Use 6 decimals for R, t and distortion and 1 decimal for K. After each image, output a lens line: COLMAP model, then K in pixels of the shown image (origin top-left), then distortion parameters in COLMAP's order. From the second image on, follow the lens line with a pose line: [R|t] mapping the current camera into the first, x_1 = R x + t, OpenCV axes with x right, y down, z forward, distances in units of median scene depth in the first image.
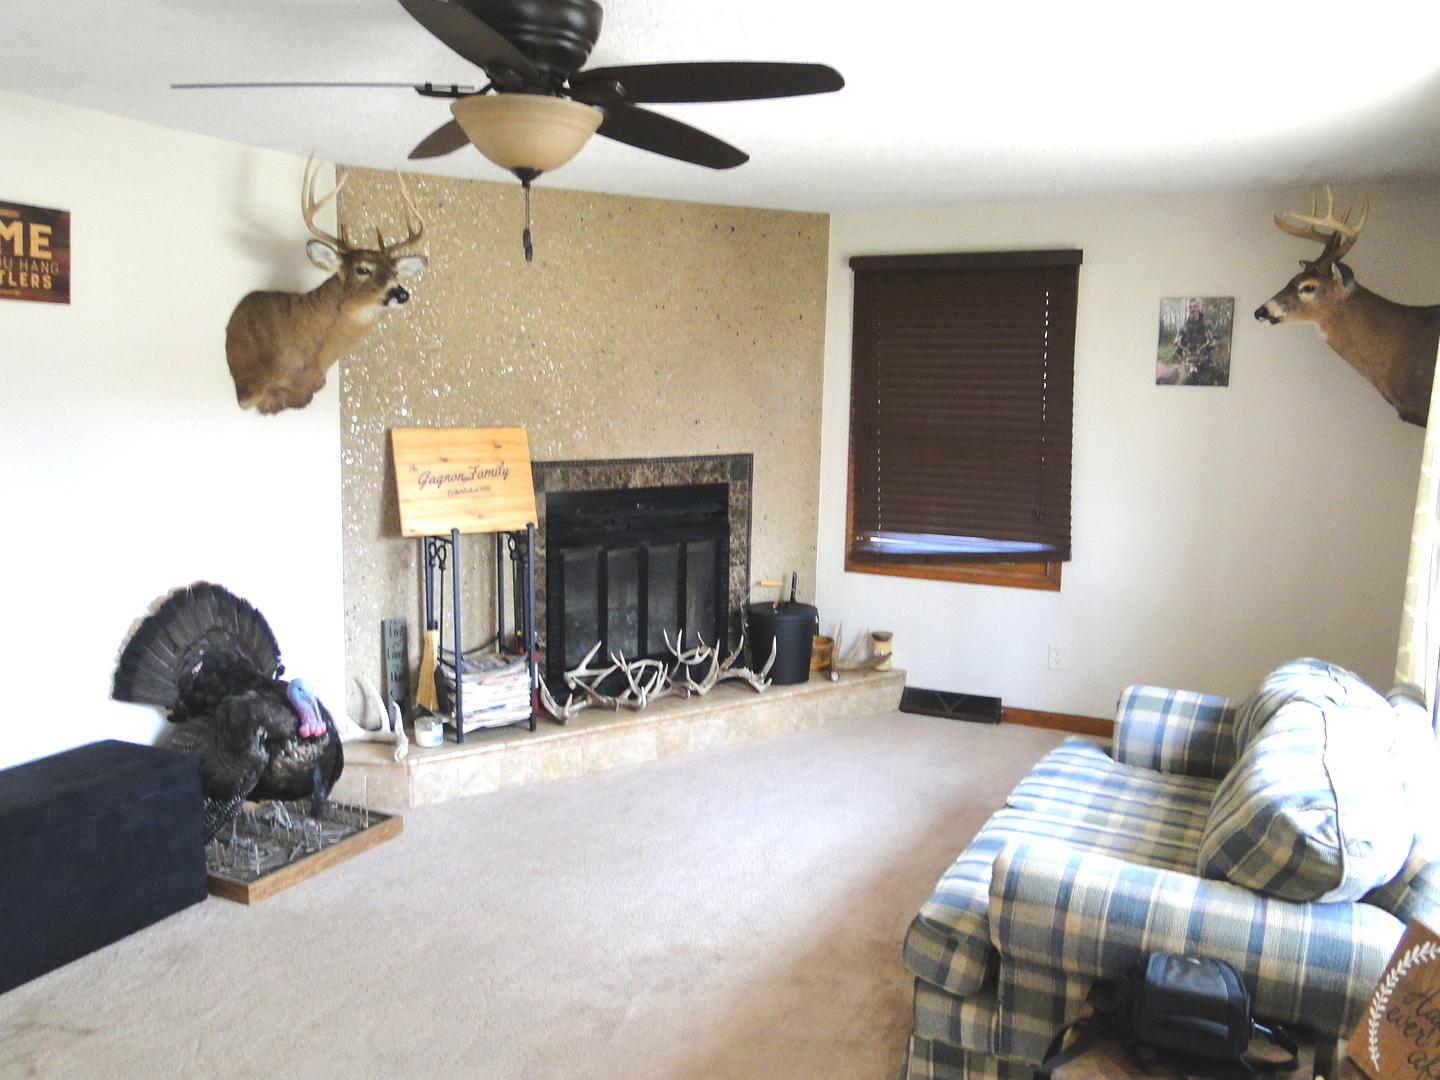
lens RADIAL K [[1200.4, 0, 729.6], [0, 1200.4, 540.0], [0, 0, 1]] dist [0.007120, -0.018864]
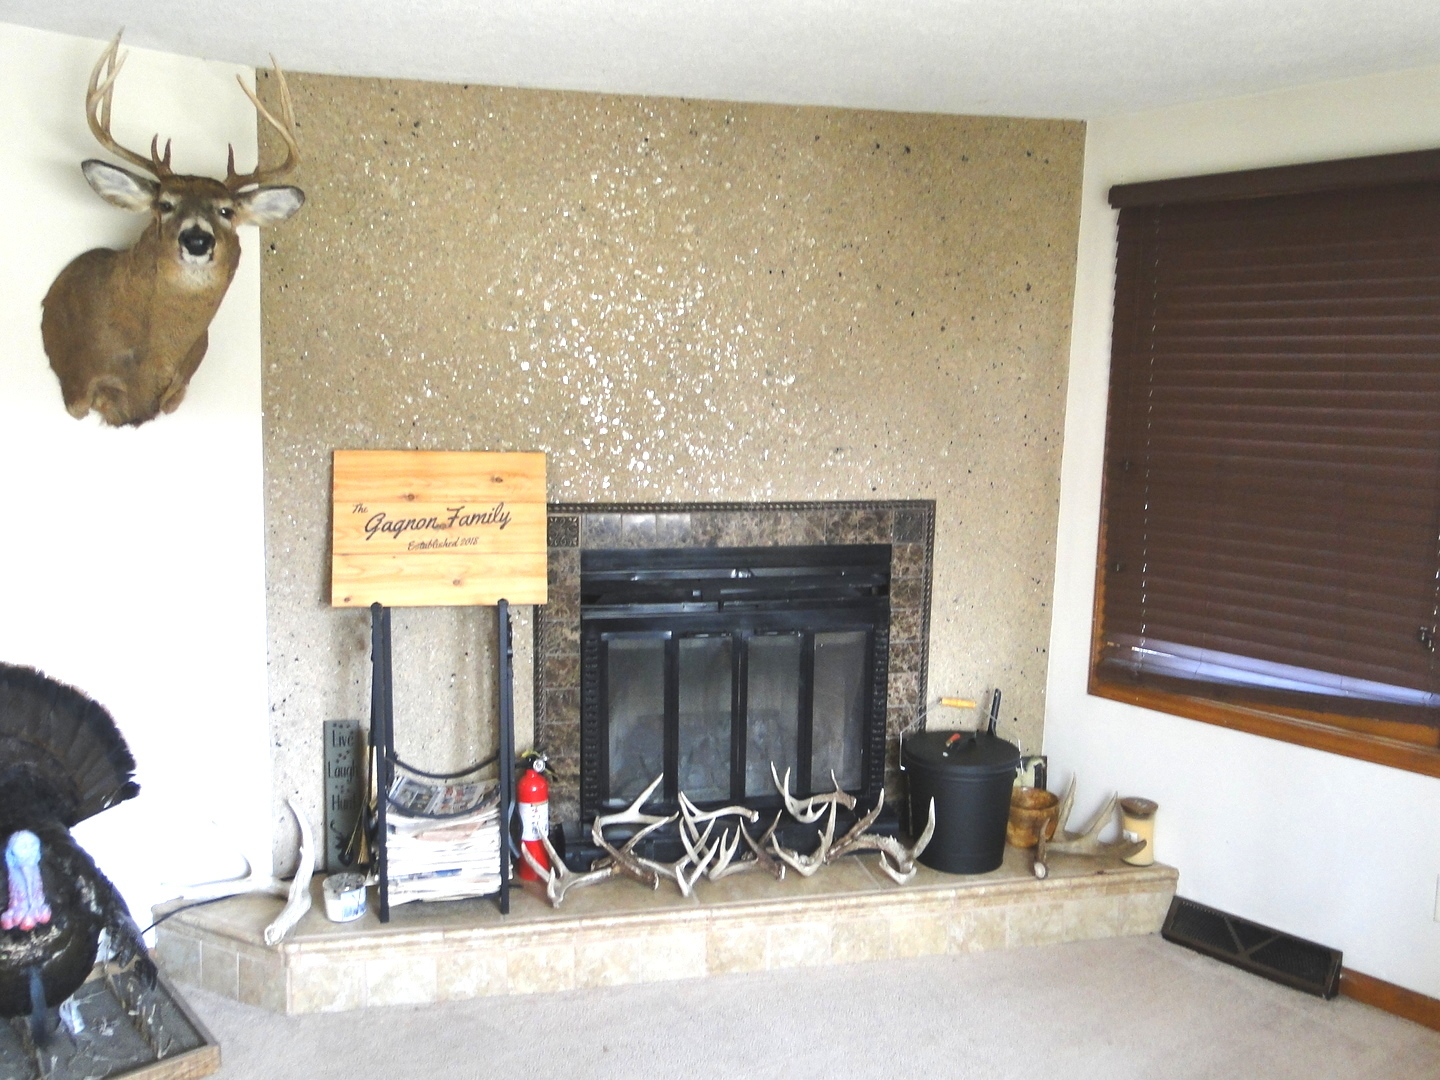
lens RADIAL K [[1200.4, 0, 728.6], [0, 1200.4, 537.9], [0, 0, 1]] dist [0.007120, -0.018864]
pose [[0.927836, 0.054811, -0.368940, 0.173900], [-0.058913, 0.998263, 0.000148, -0.051294], [0.368307, 0.021598, 0.929453, 0.406745]]
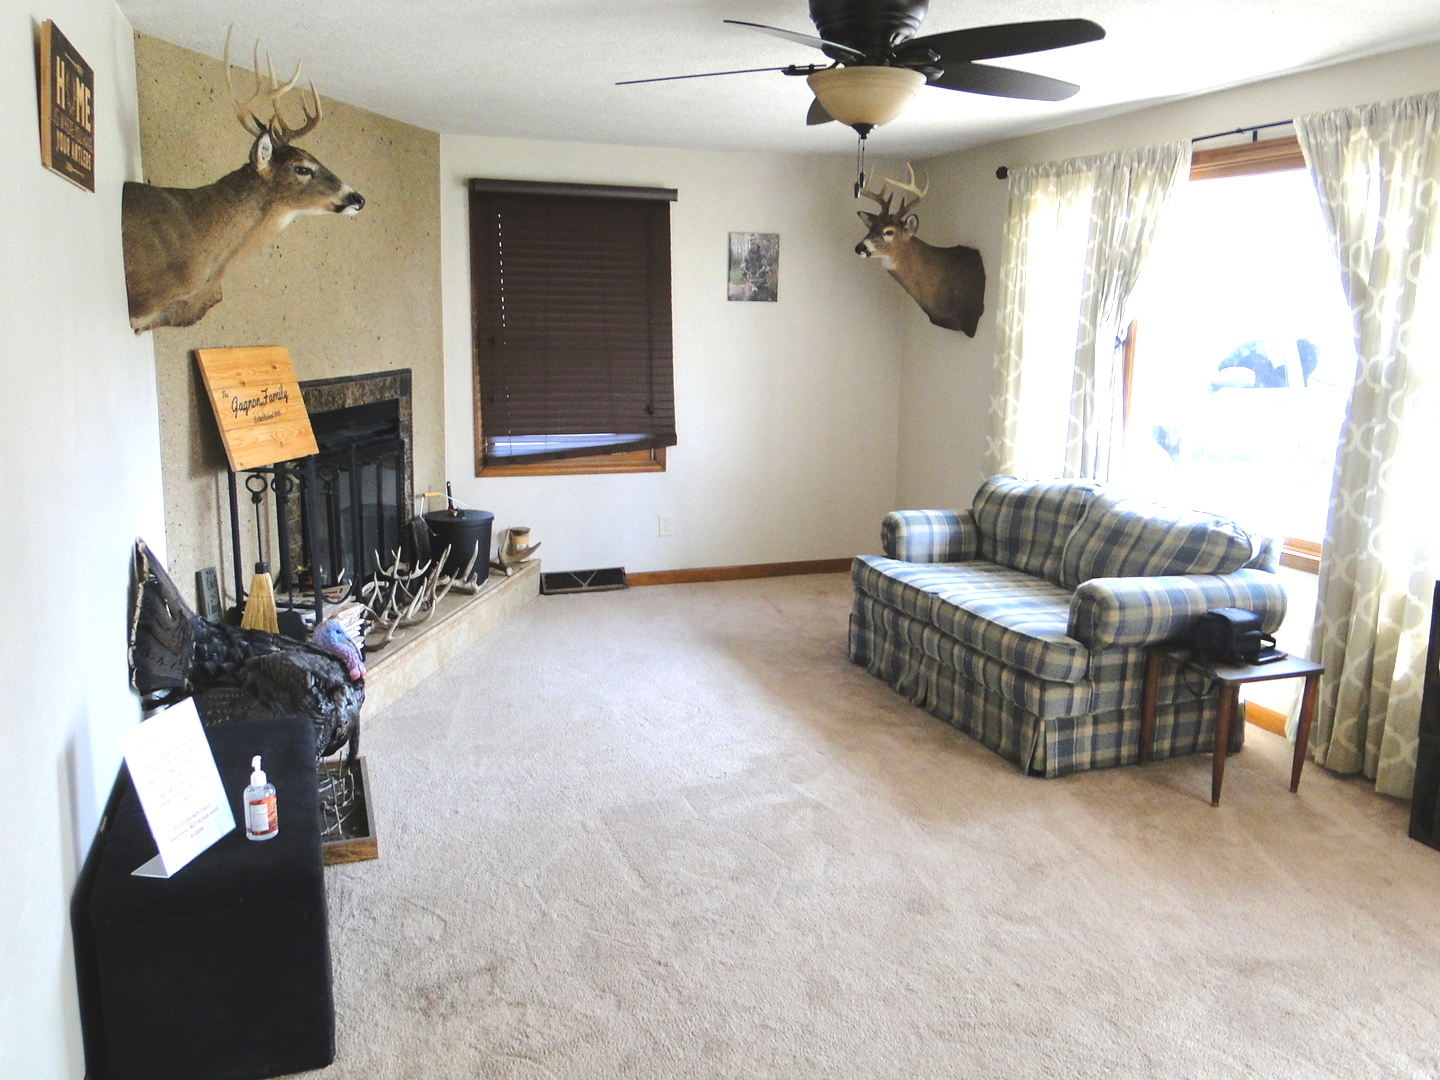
lens RADIAL K [[1200.4, 0, 734.5], [0, 1200.4, 543.3], [0, 0, 1]] dist [0.007120, -0.018864]
pose [[0.686297, -0.142682, 0.713189, -0.605022], [0.094621, 0.989751, 0.106959, -0.009398], [-0.721140, -0.005923, 0.692764, 0.107475]]
